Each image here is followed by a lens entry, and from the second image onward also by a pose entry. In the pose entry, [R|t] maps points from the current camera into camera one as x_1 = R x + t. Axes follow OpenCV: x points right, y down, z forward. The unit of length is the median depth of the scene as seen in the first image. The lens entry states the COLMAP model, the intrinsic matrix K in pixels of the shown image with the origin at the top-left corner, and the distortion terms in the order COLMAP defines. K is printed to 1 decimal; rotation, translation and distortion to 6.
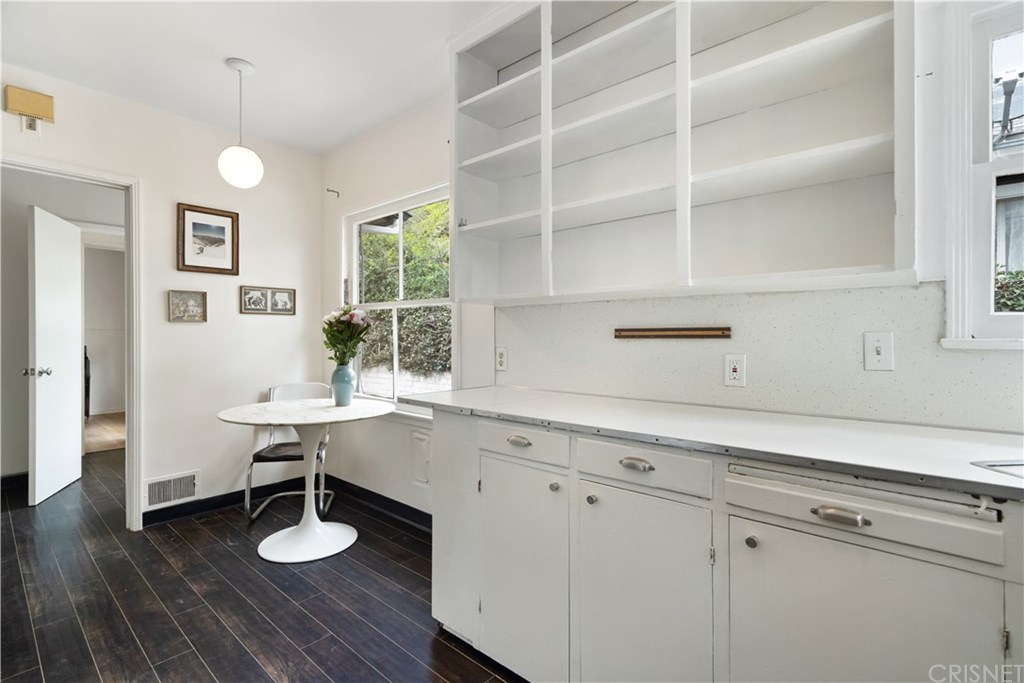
lens RADIAL K [[469.7, 0, 519.2], [0, 469.7, 339.7], [0, 0, 1]] dist [-0.038896, 0.005544]
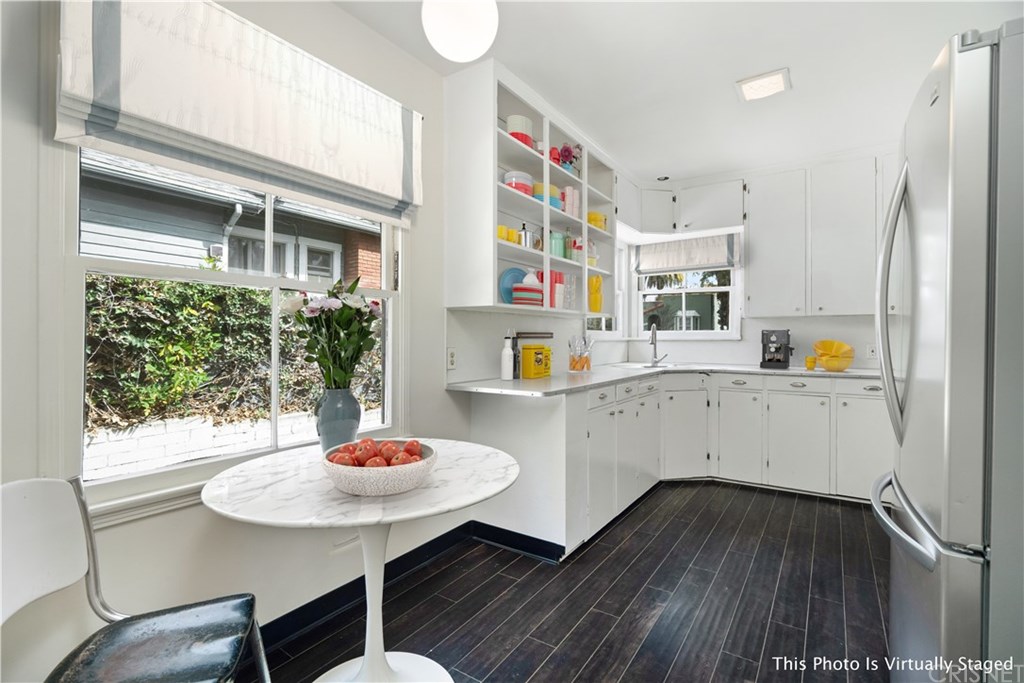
lens RADIAL K [[469.7, 0, 518.4], [0, 469.7, 339.7], [0, 0, 1]] dist [-0.038896, 0.005544]
pose [[-0.115313, -0.009085, 0.993288, -1.377190], [0.004865, 0.999941, 0.009711, -0.013274], [-0.993317, 0.005952, -0.115262, 1.207493]]
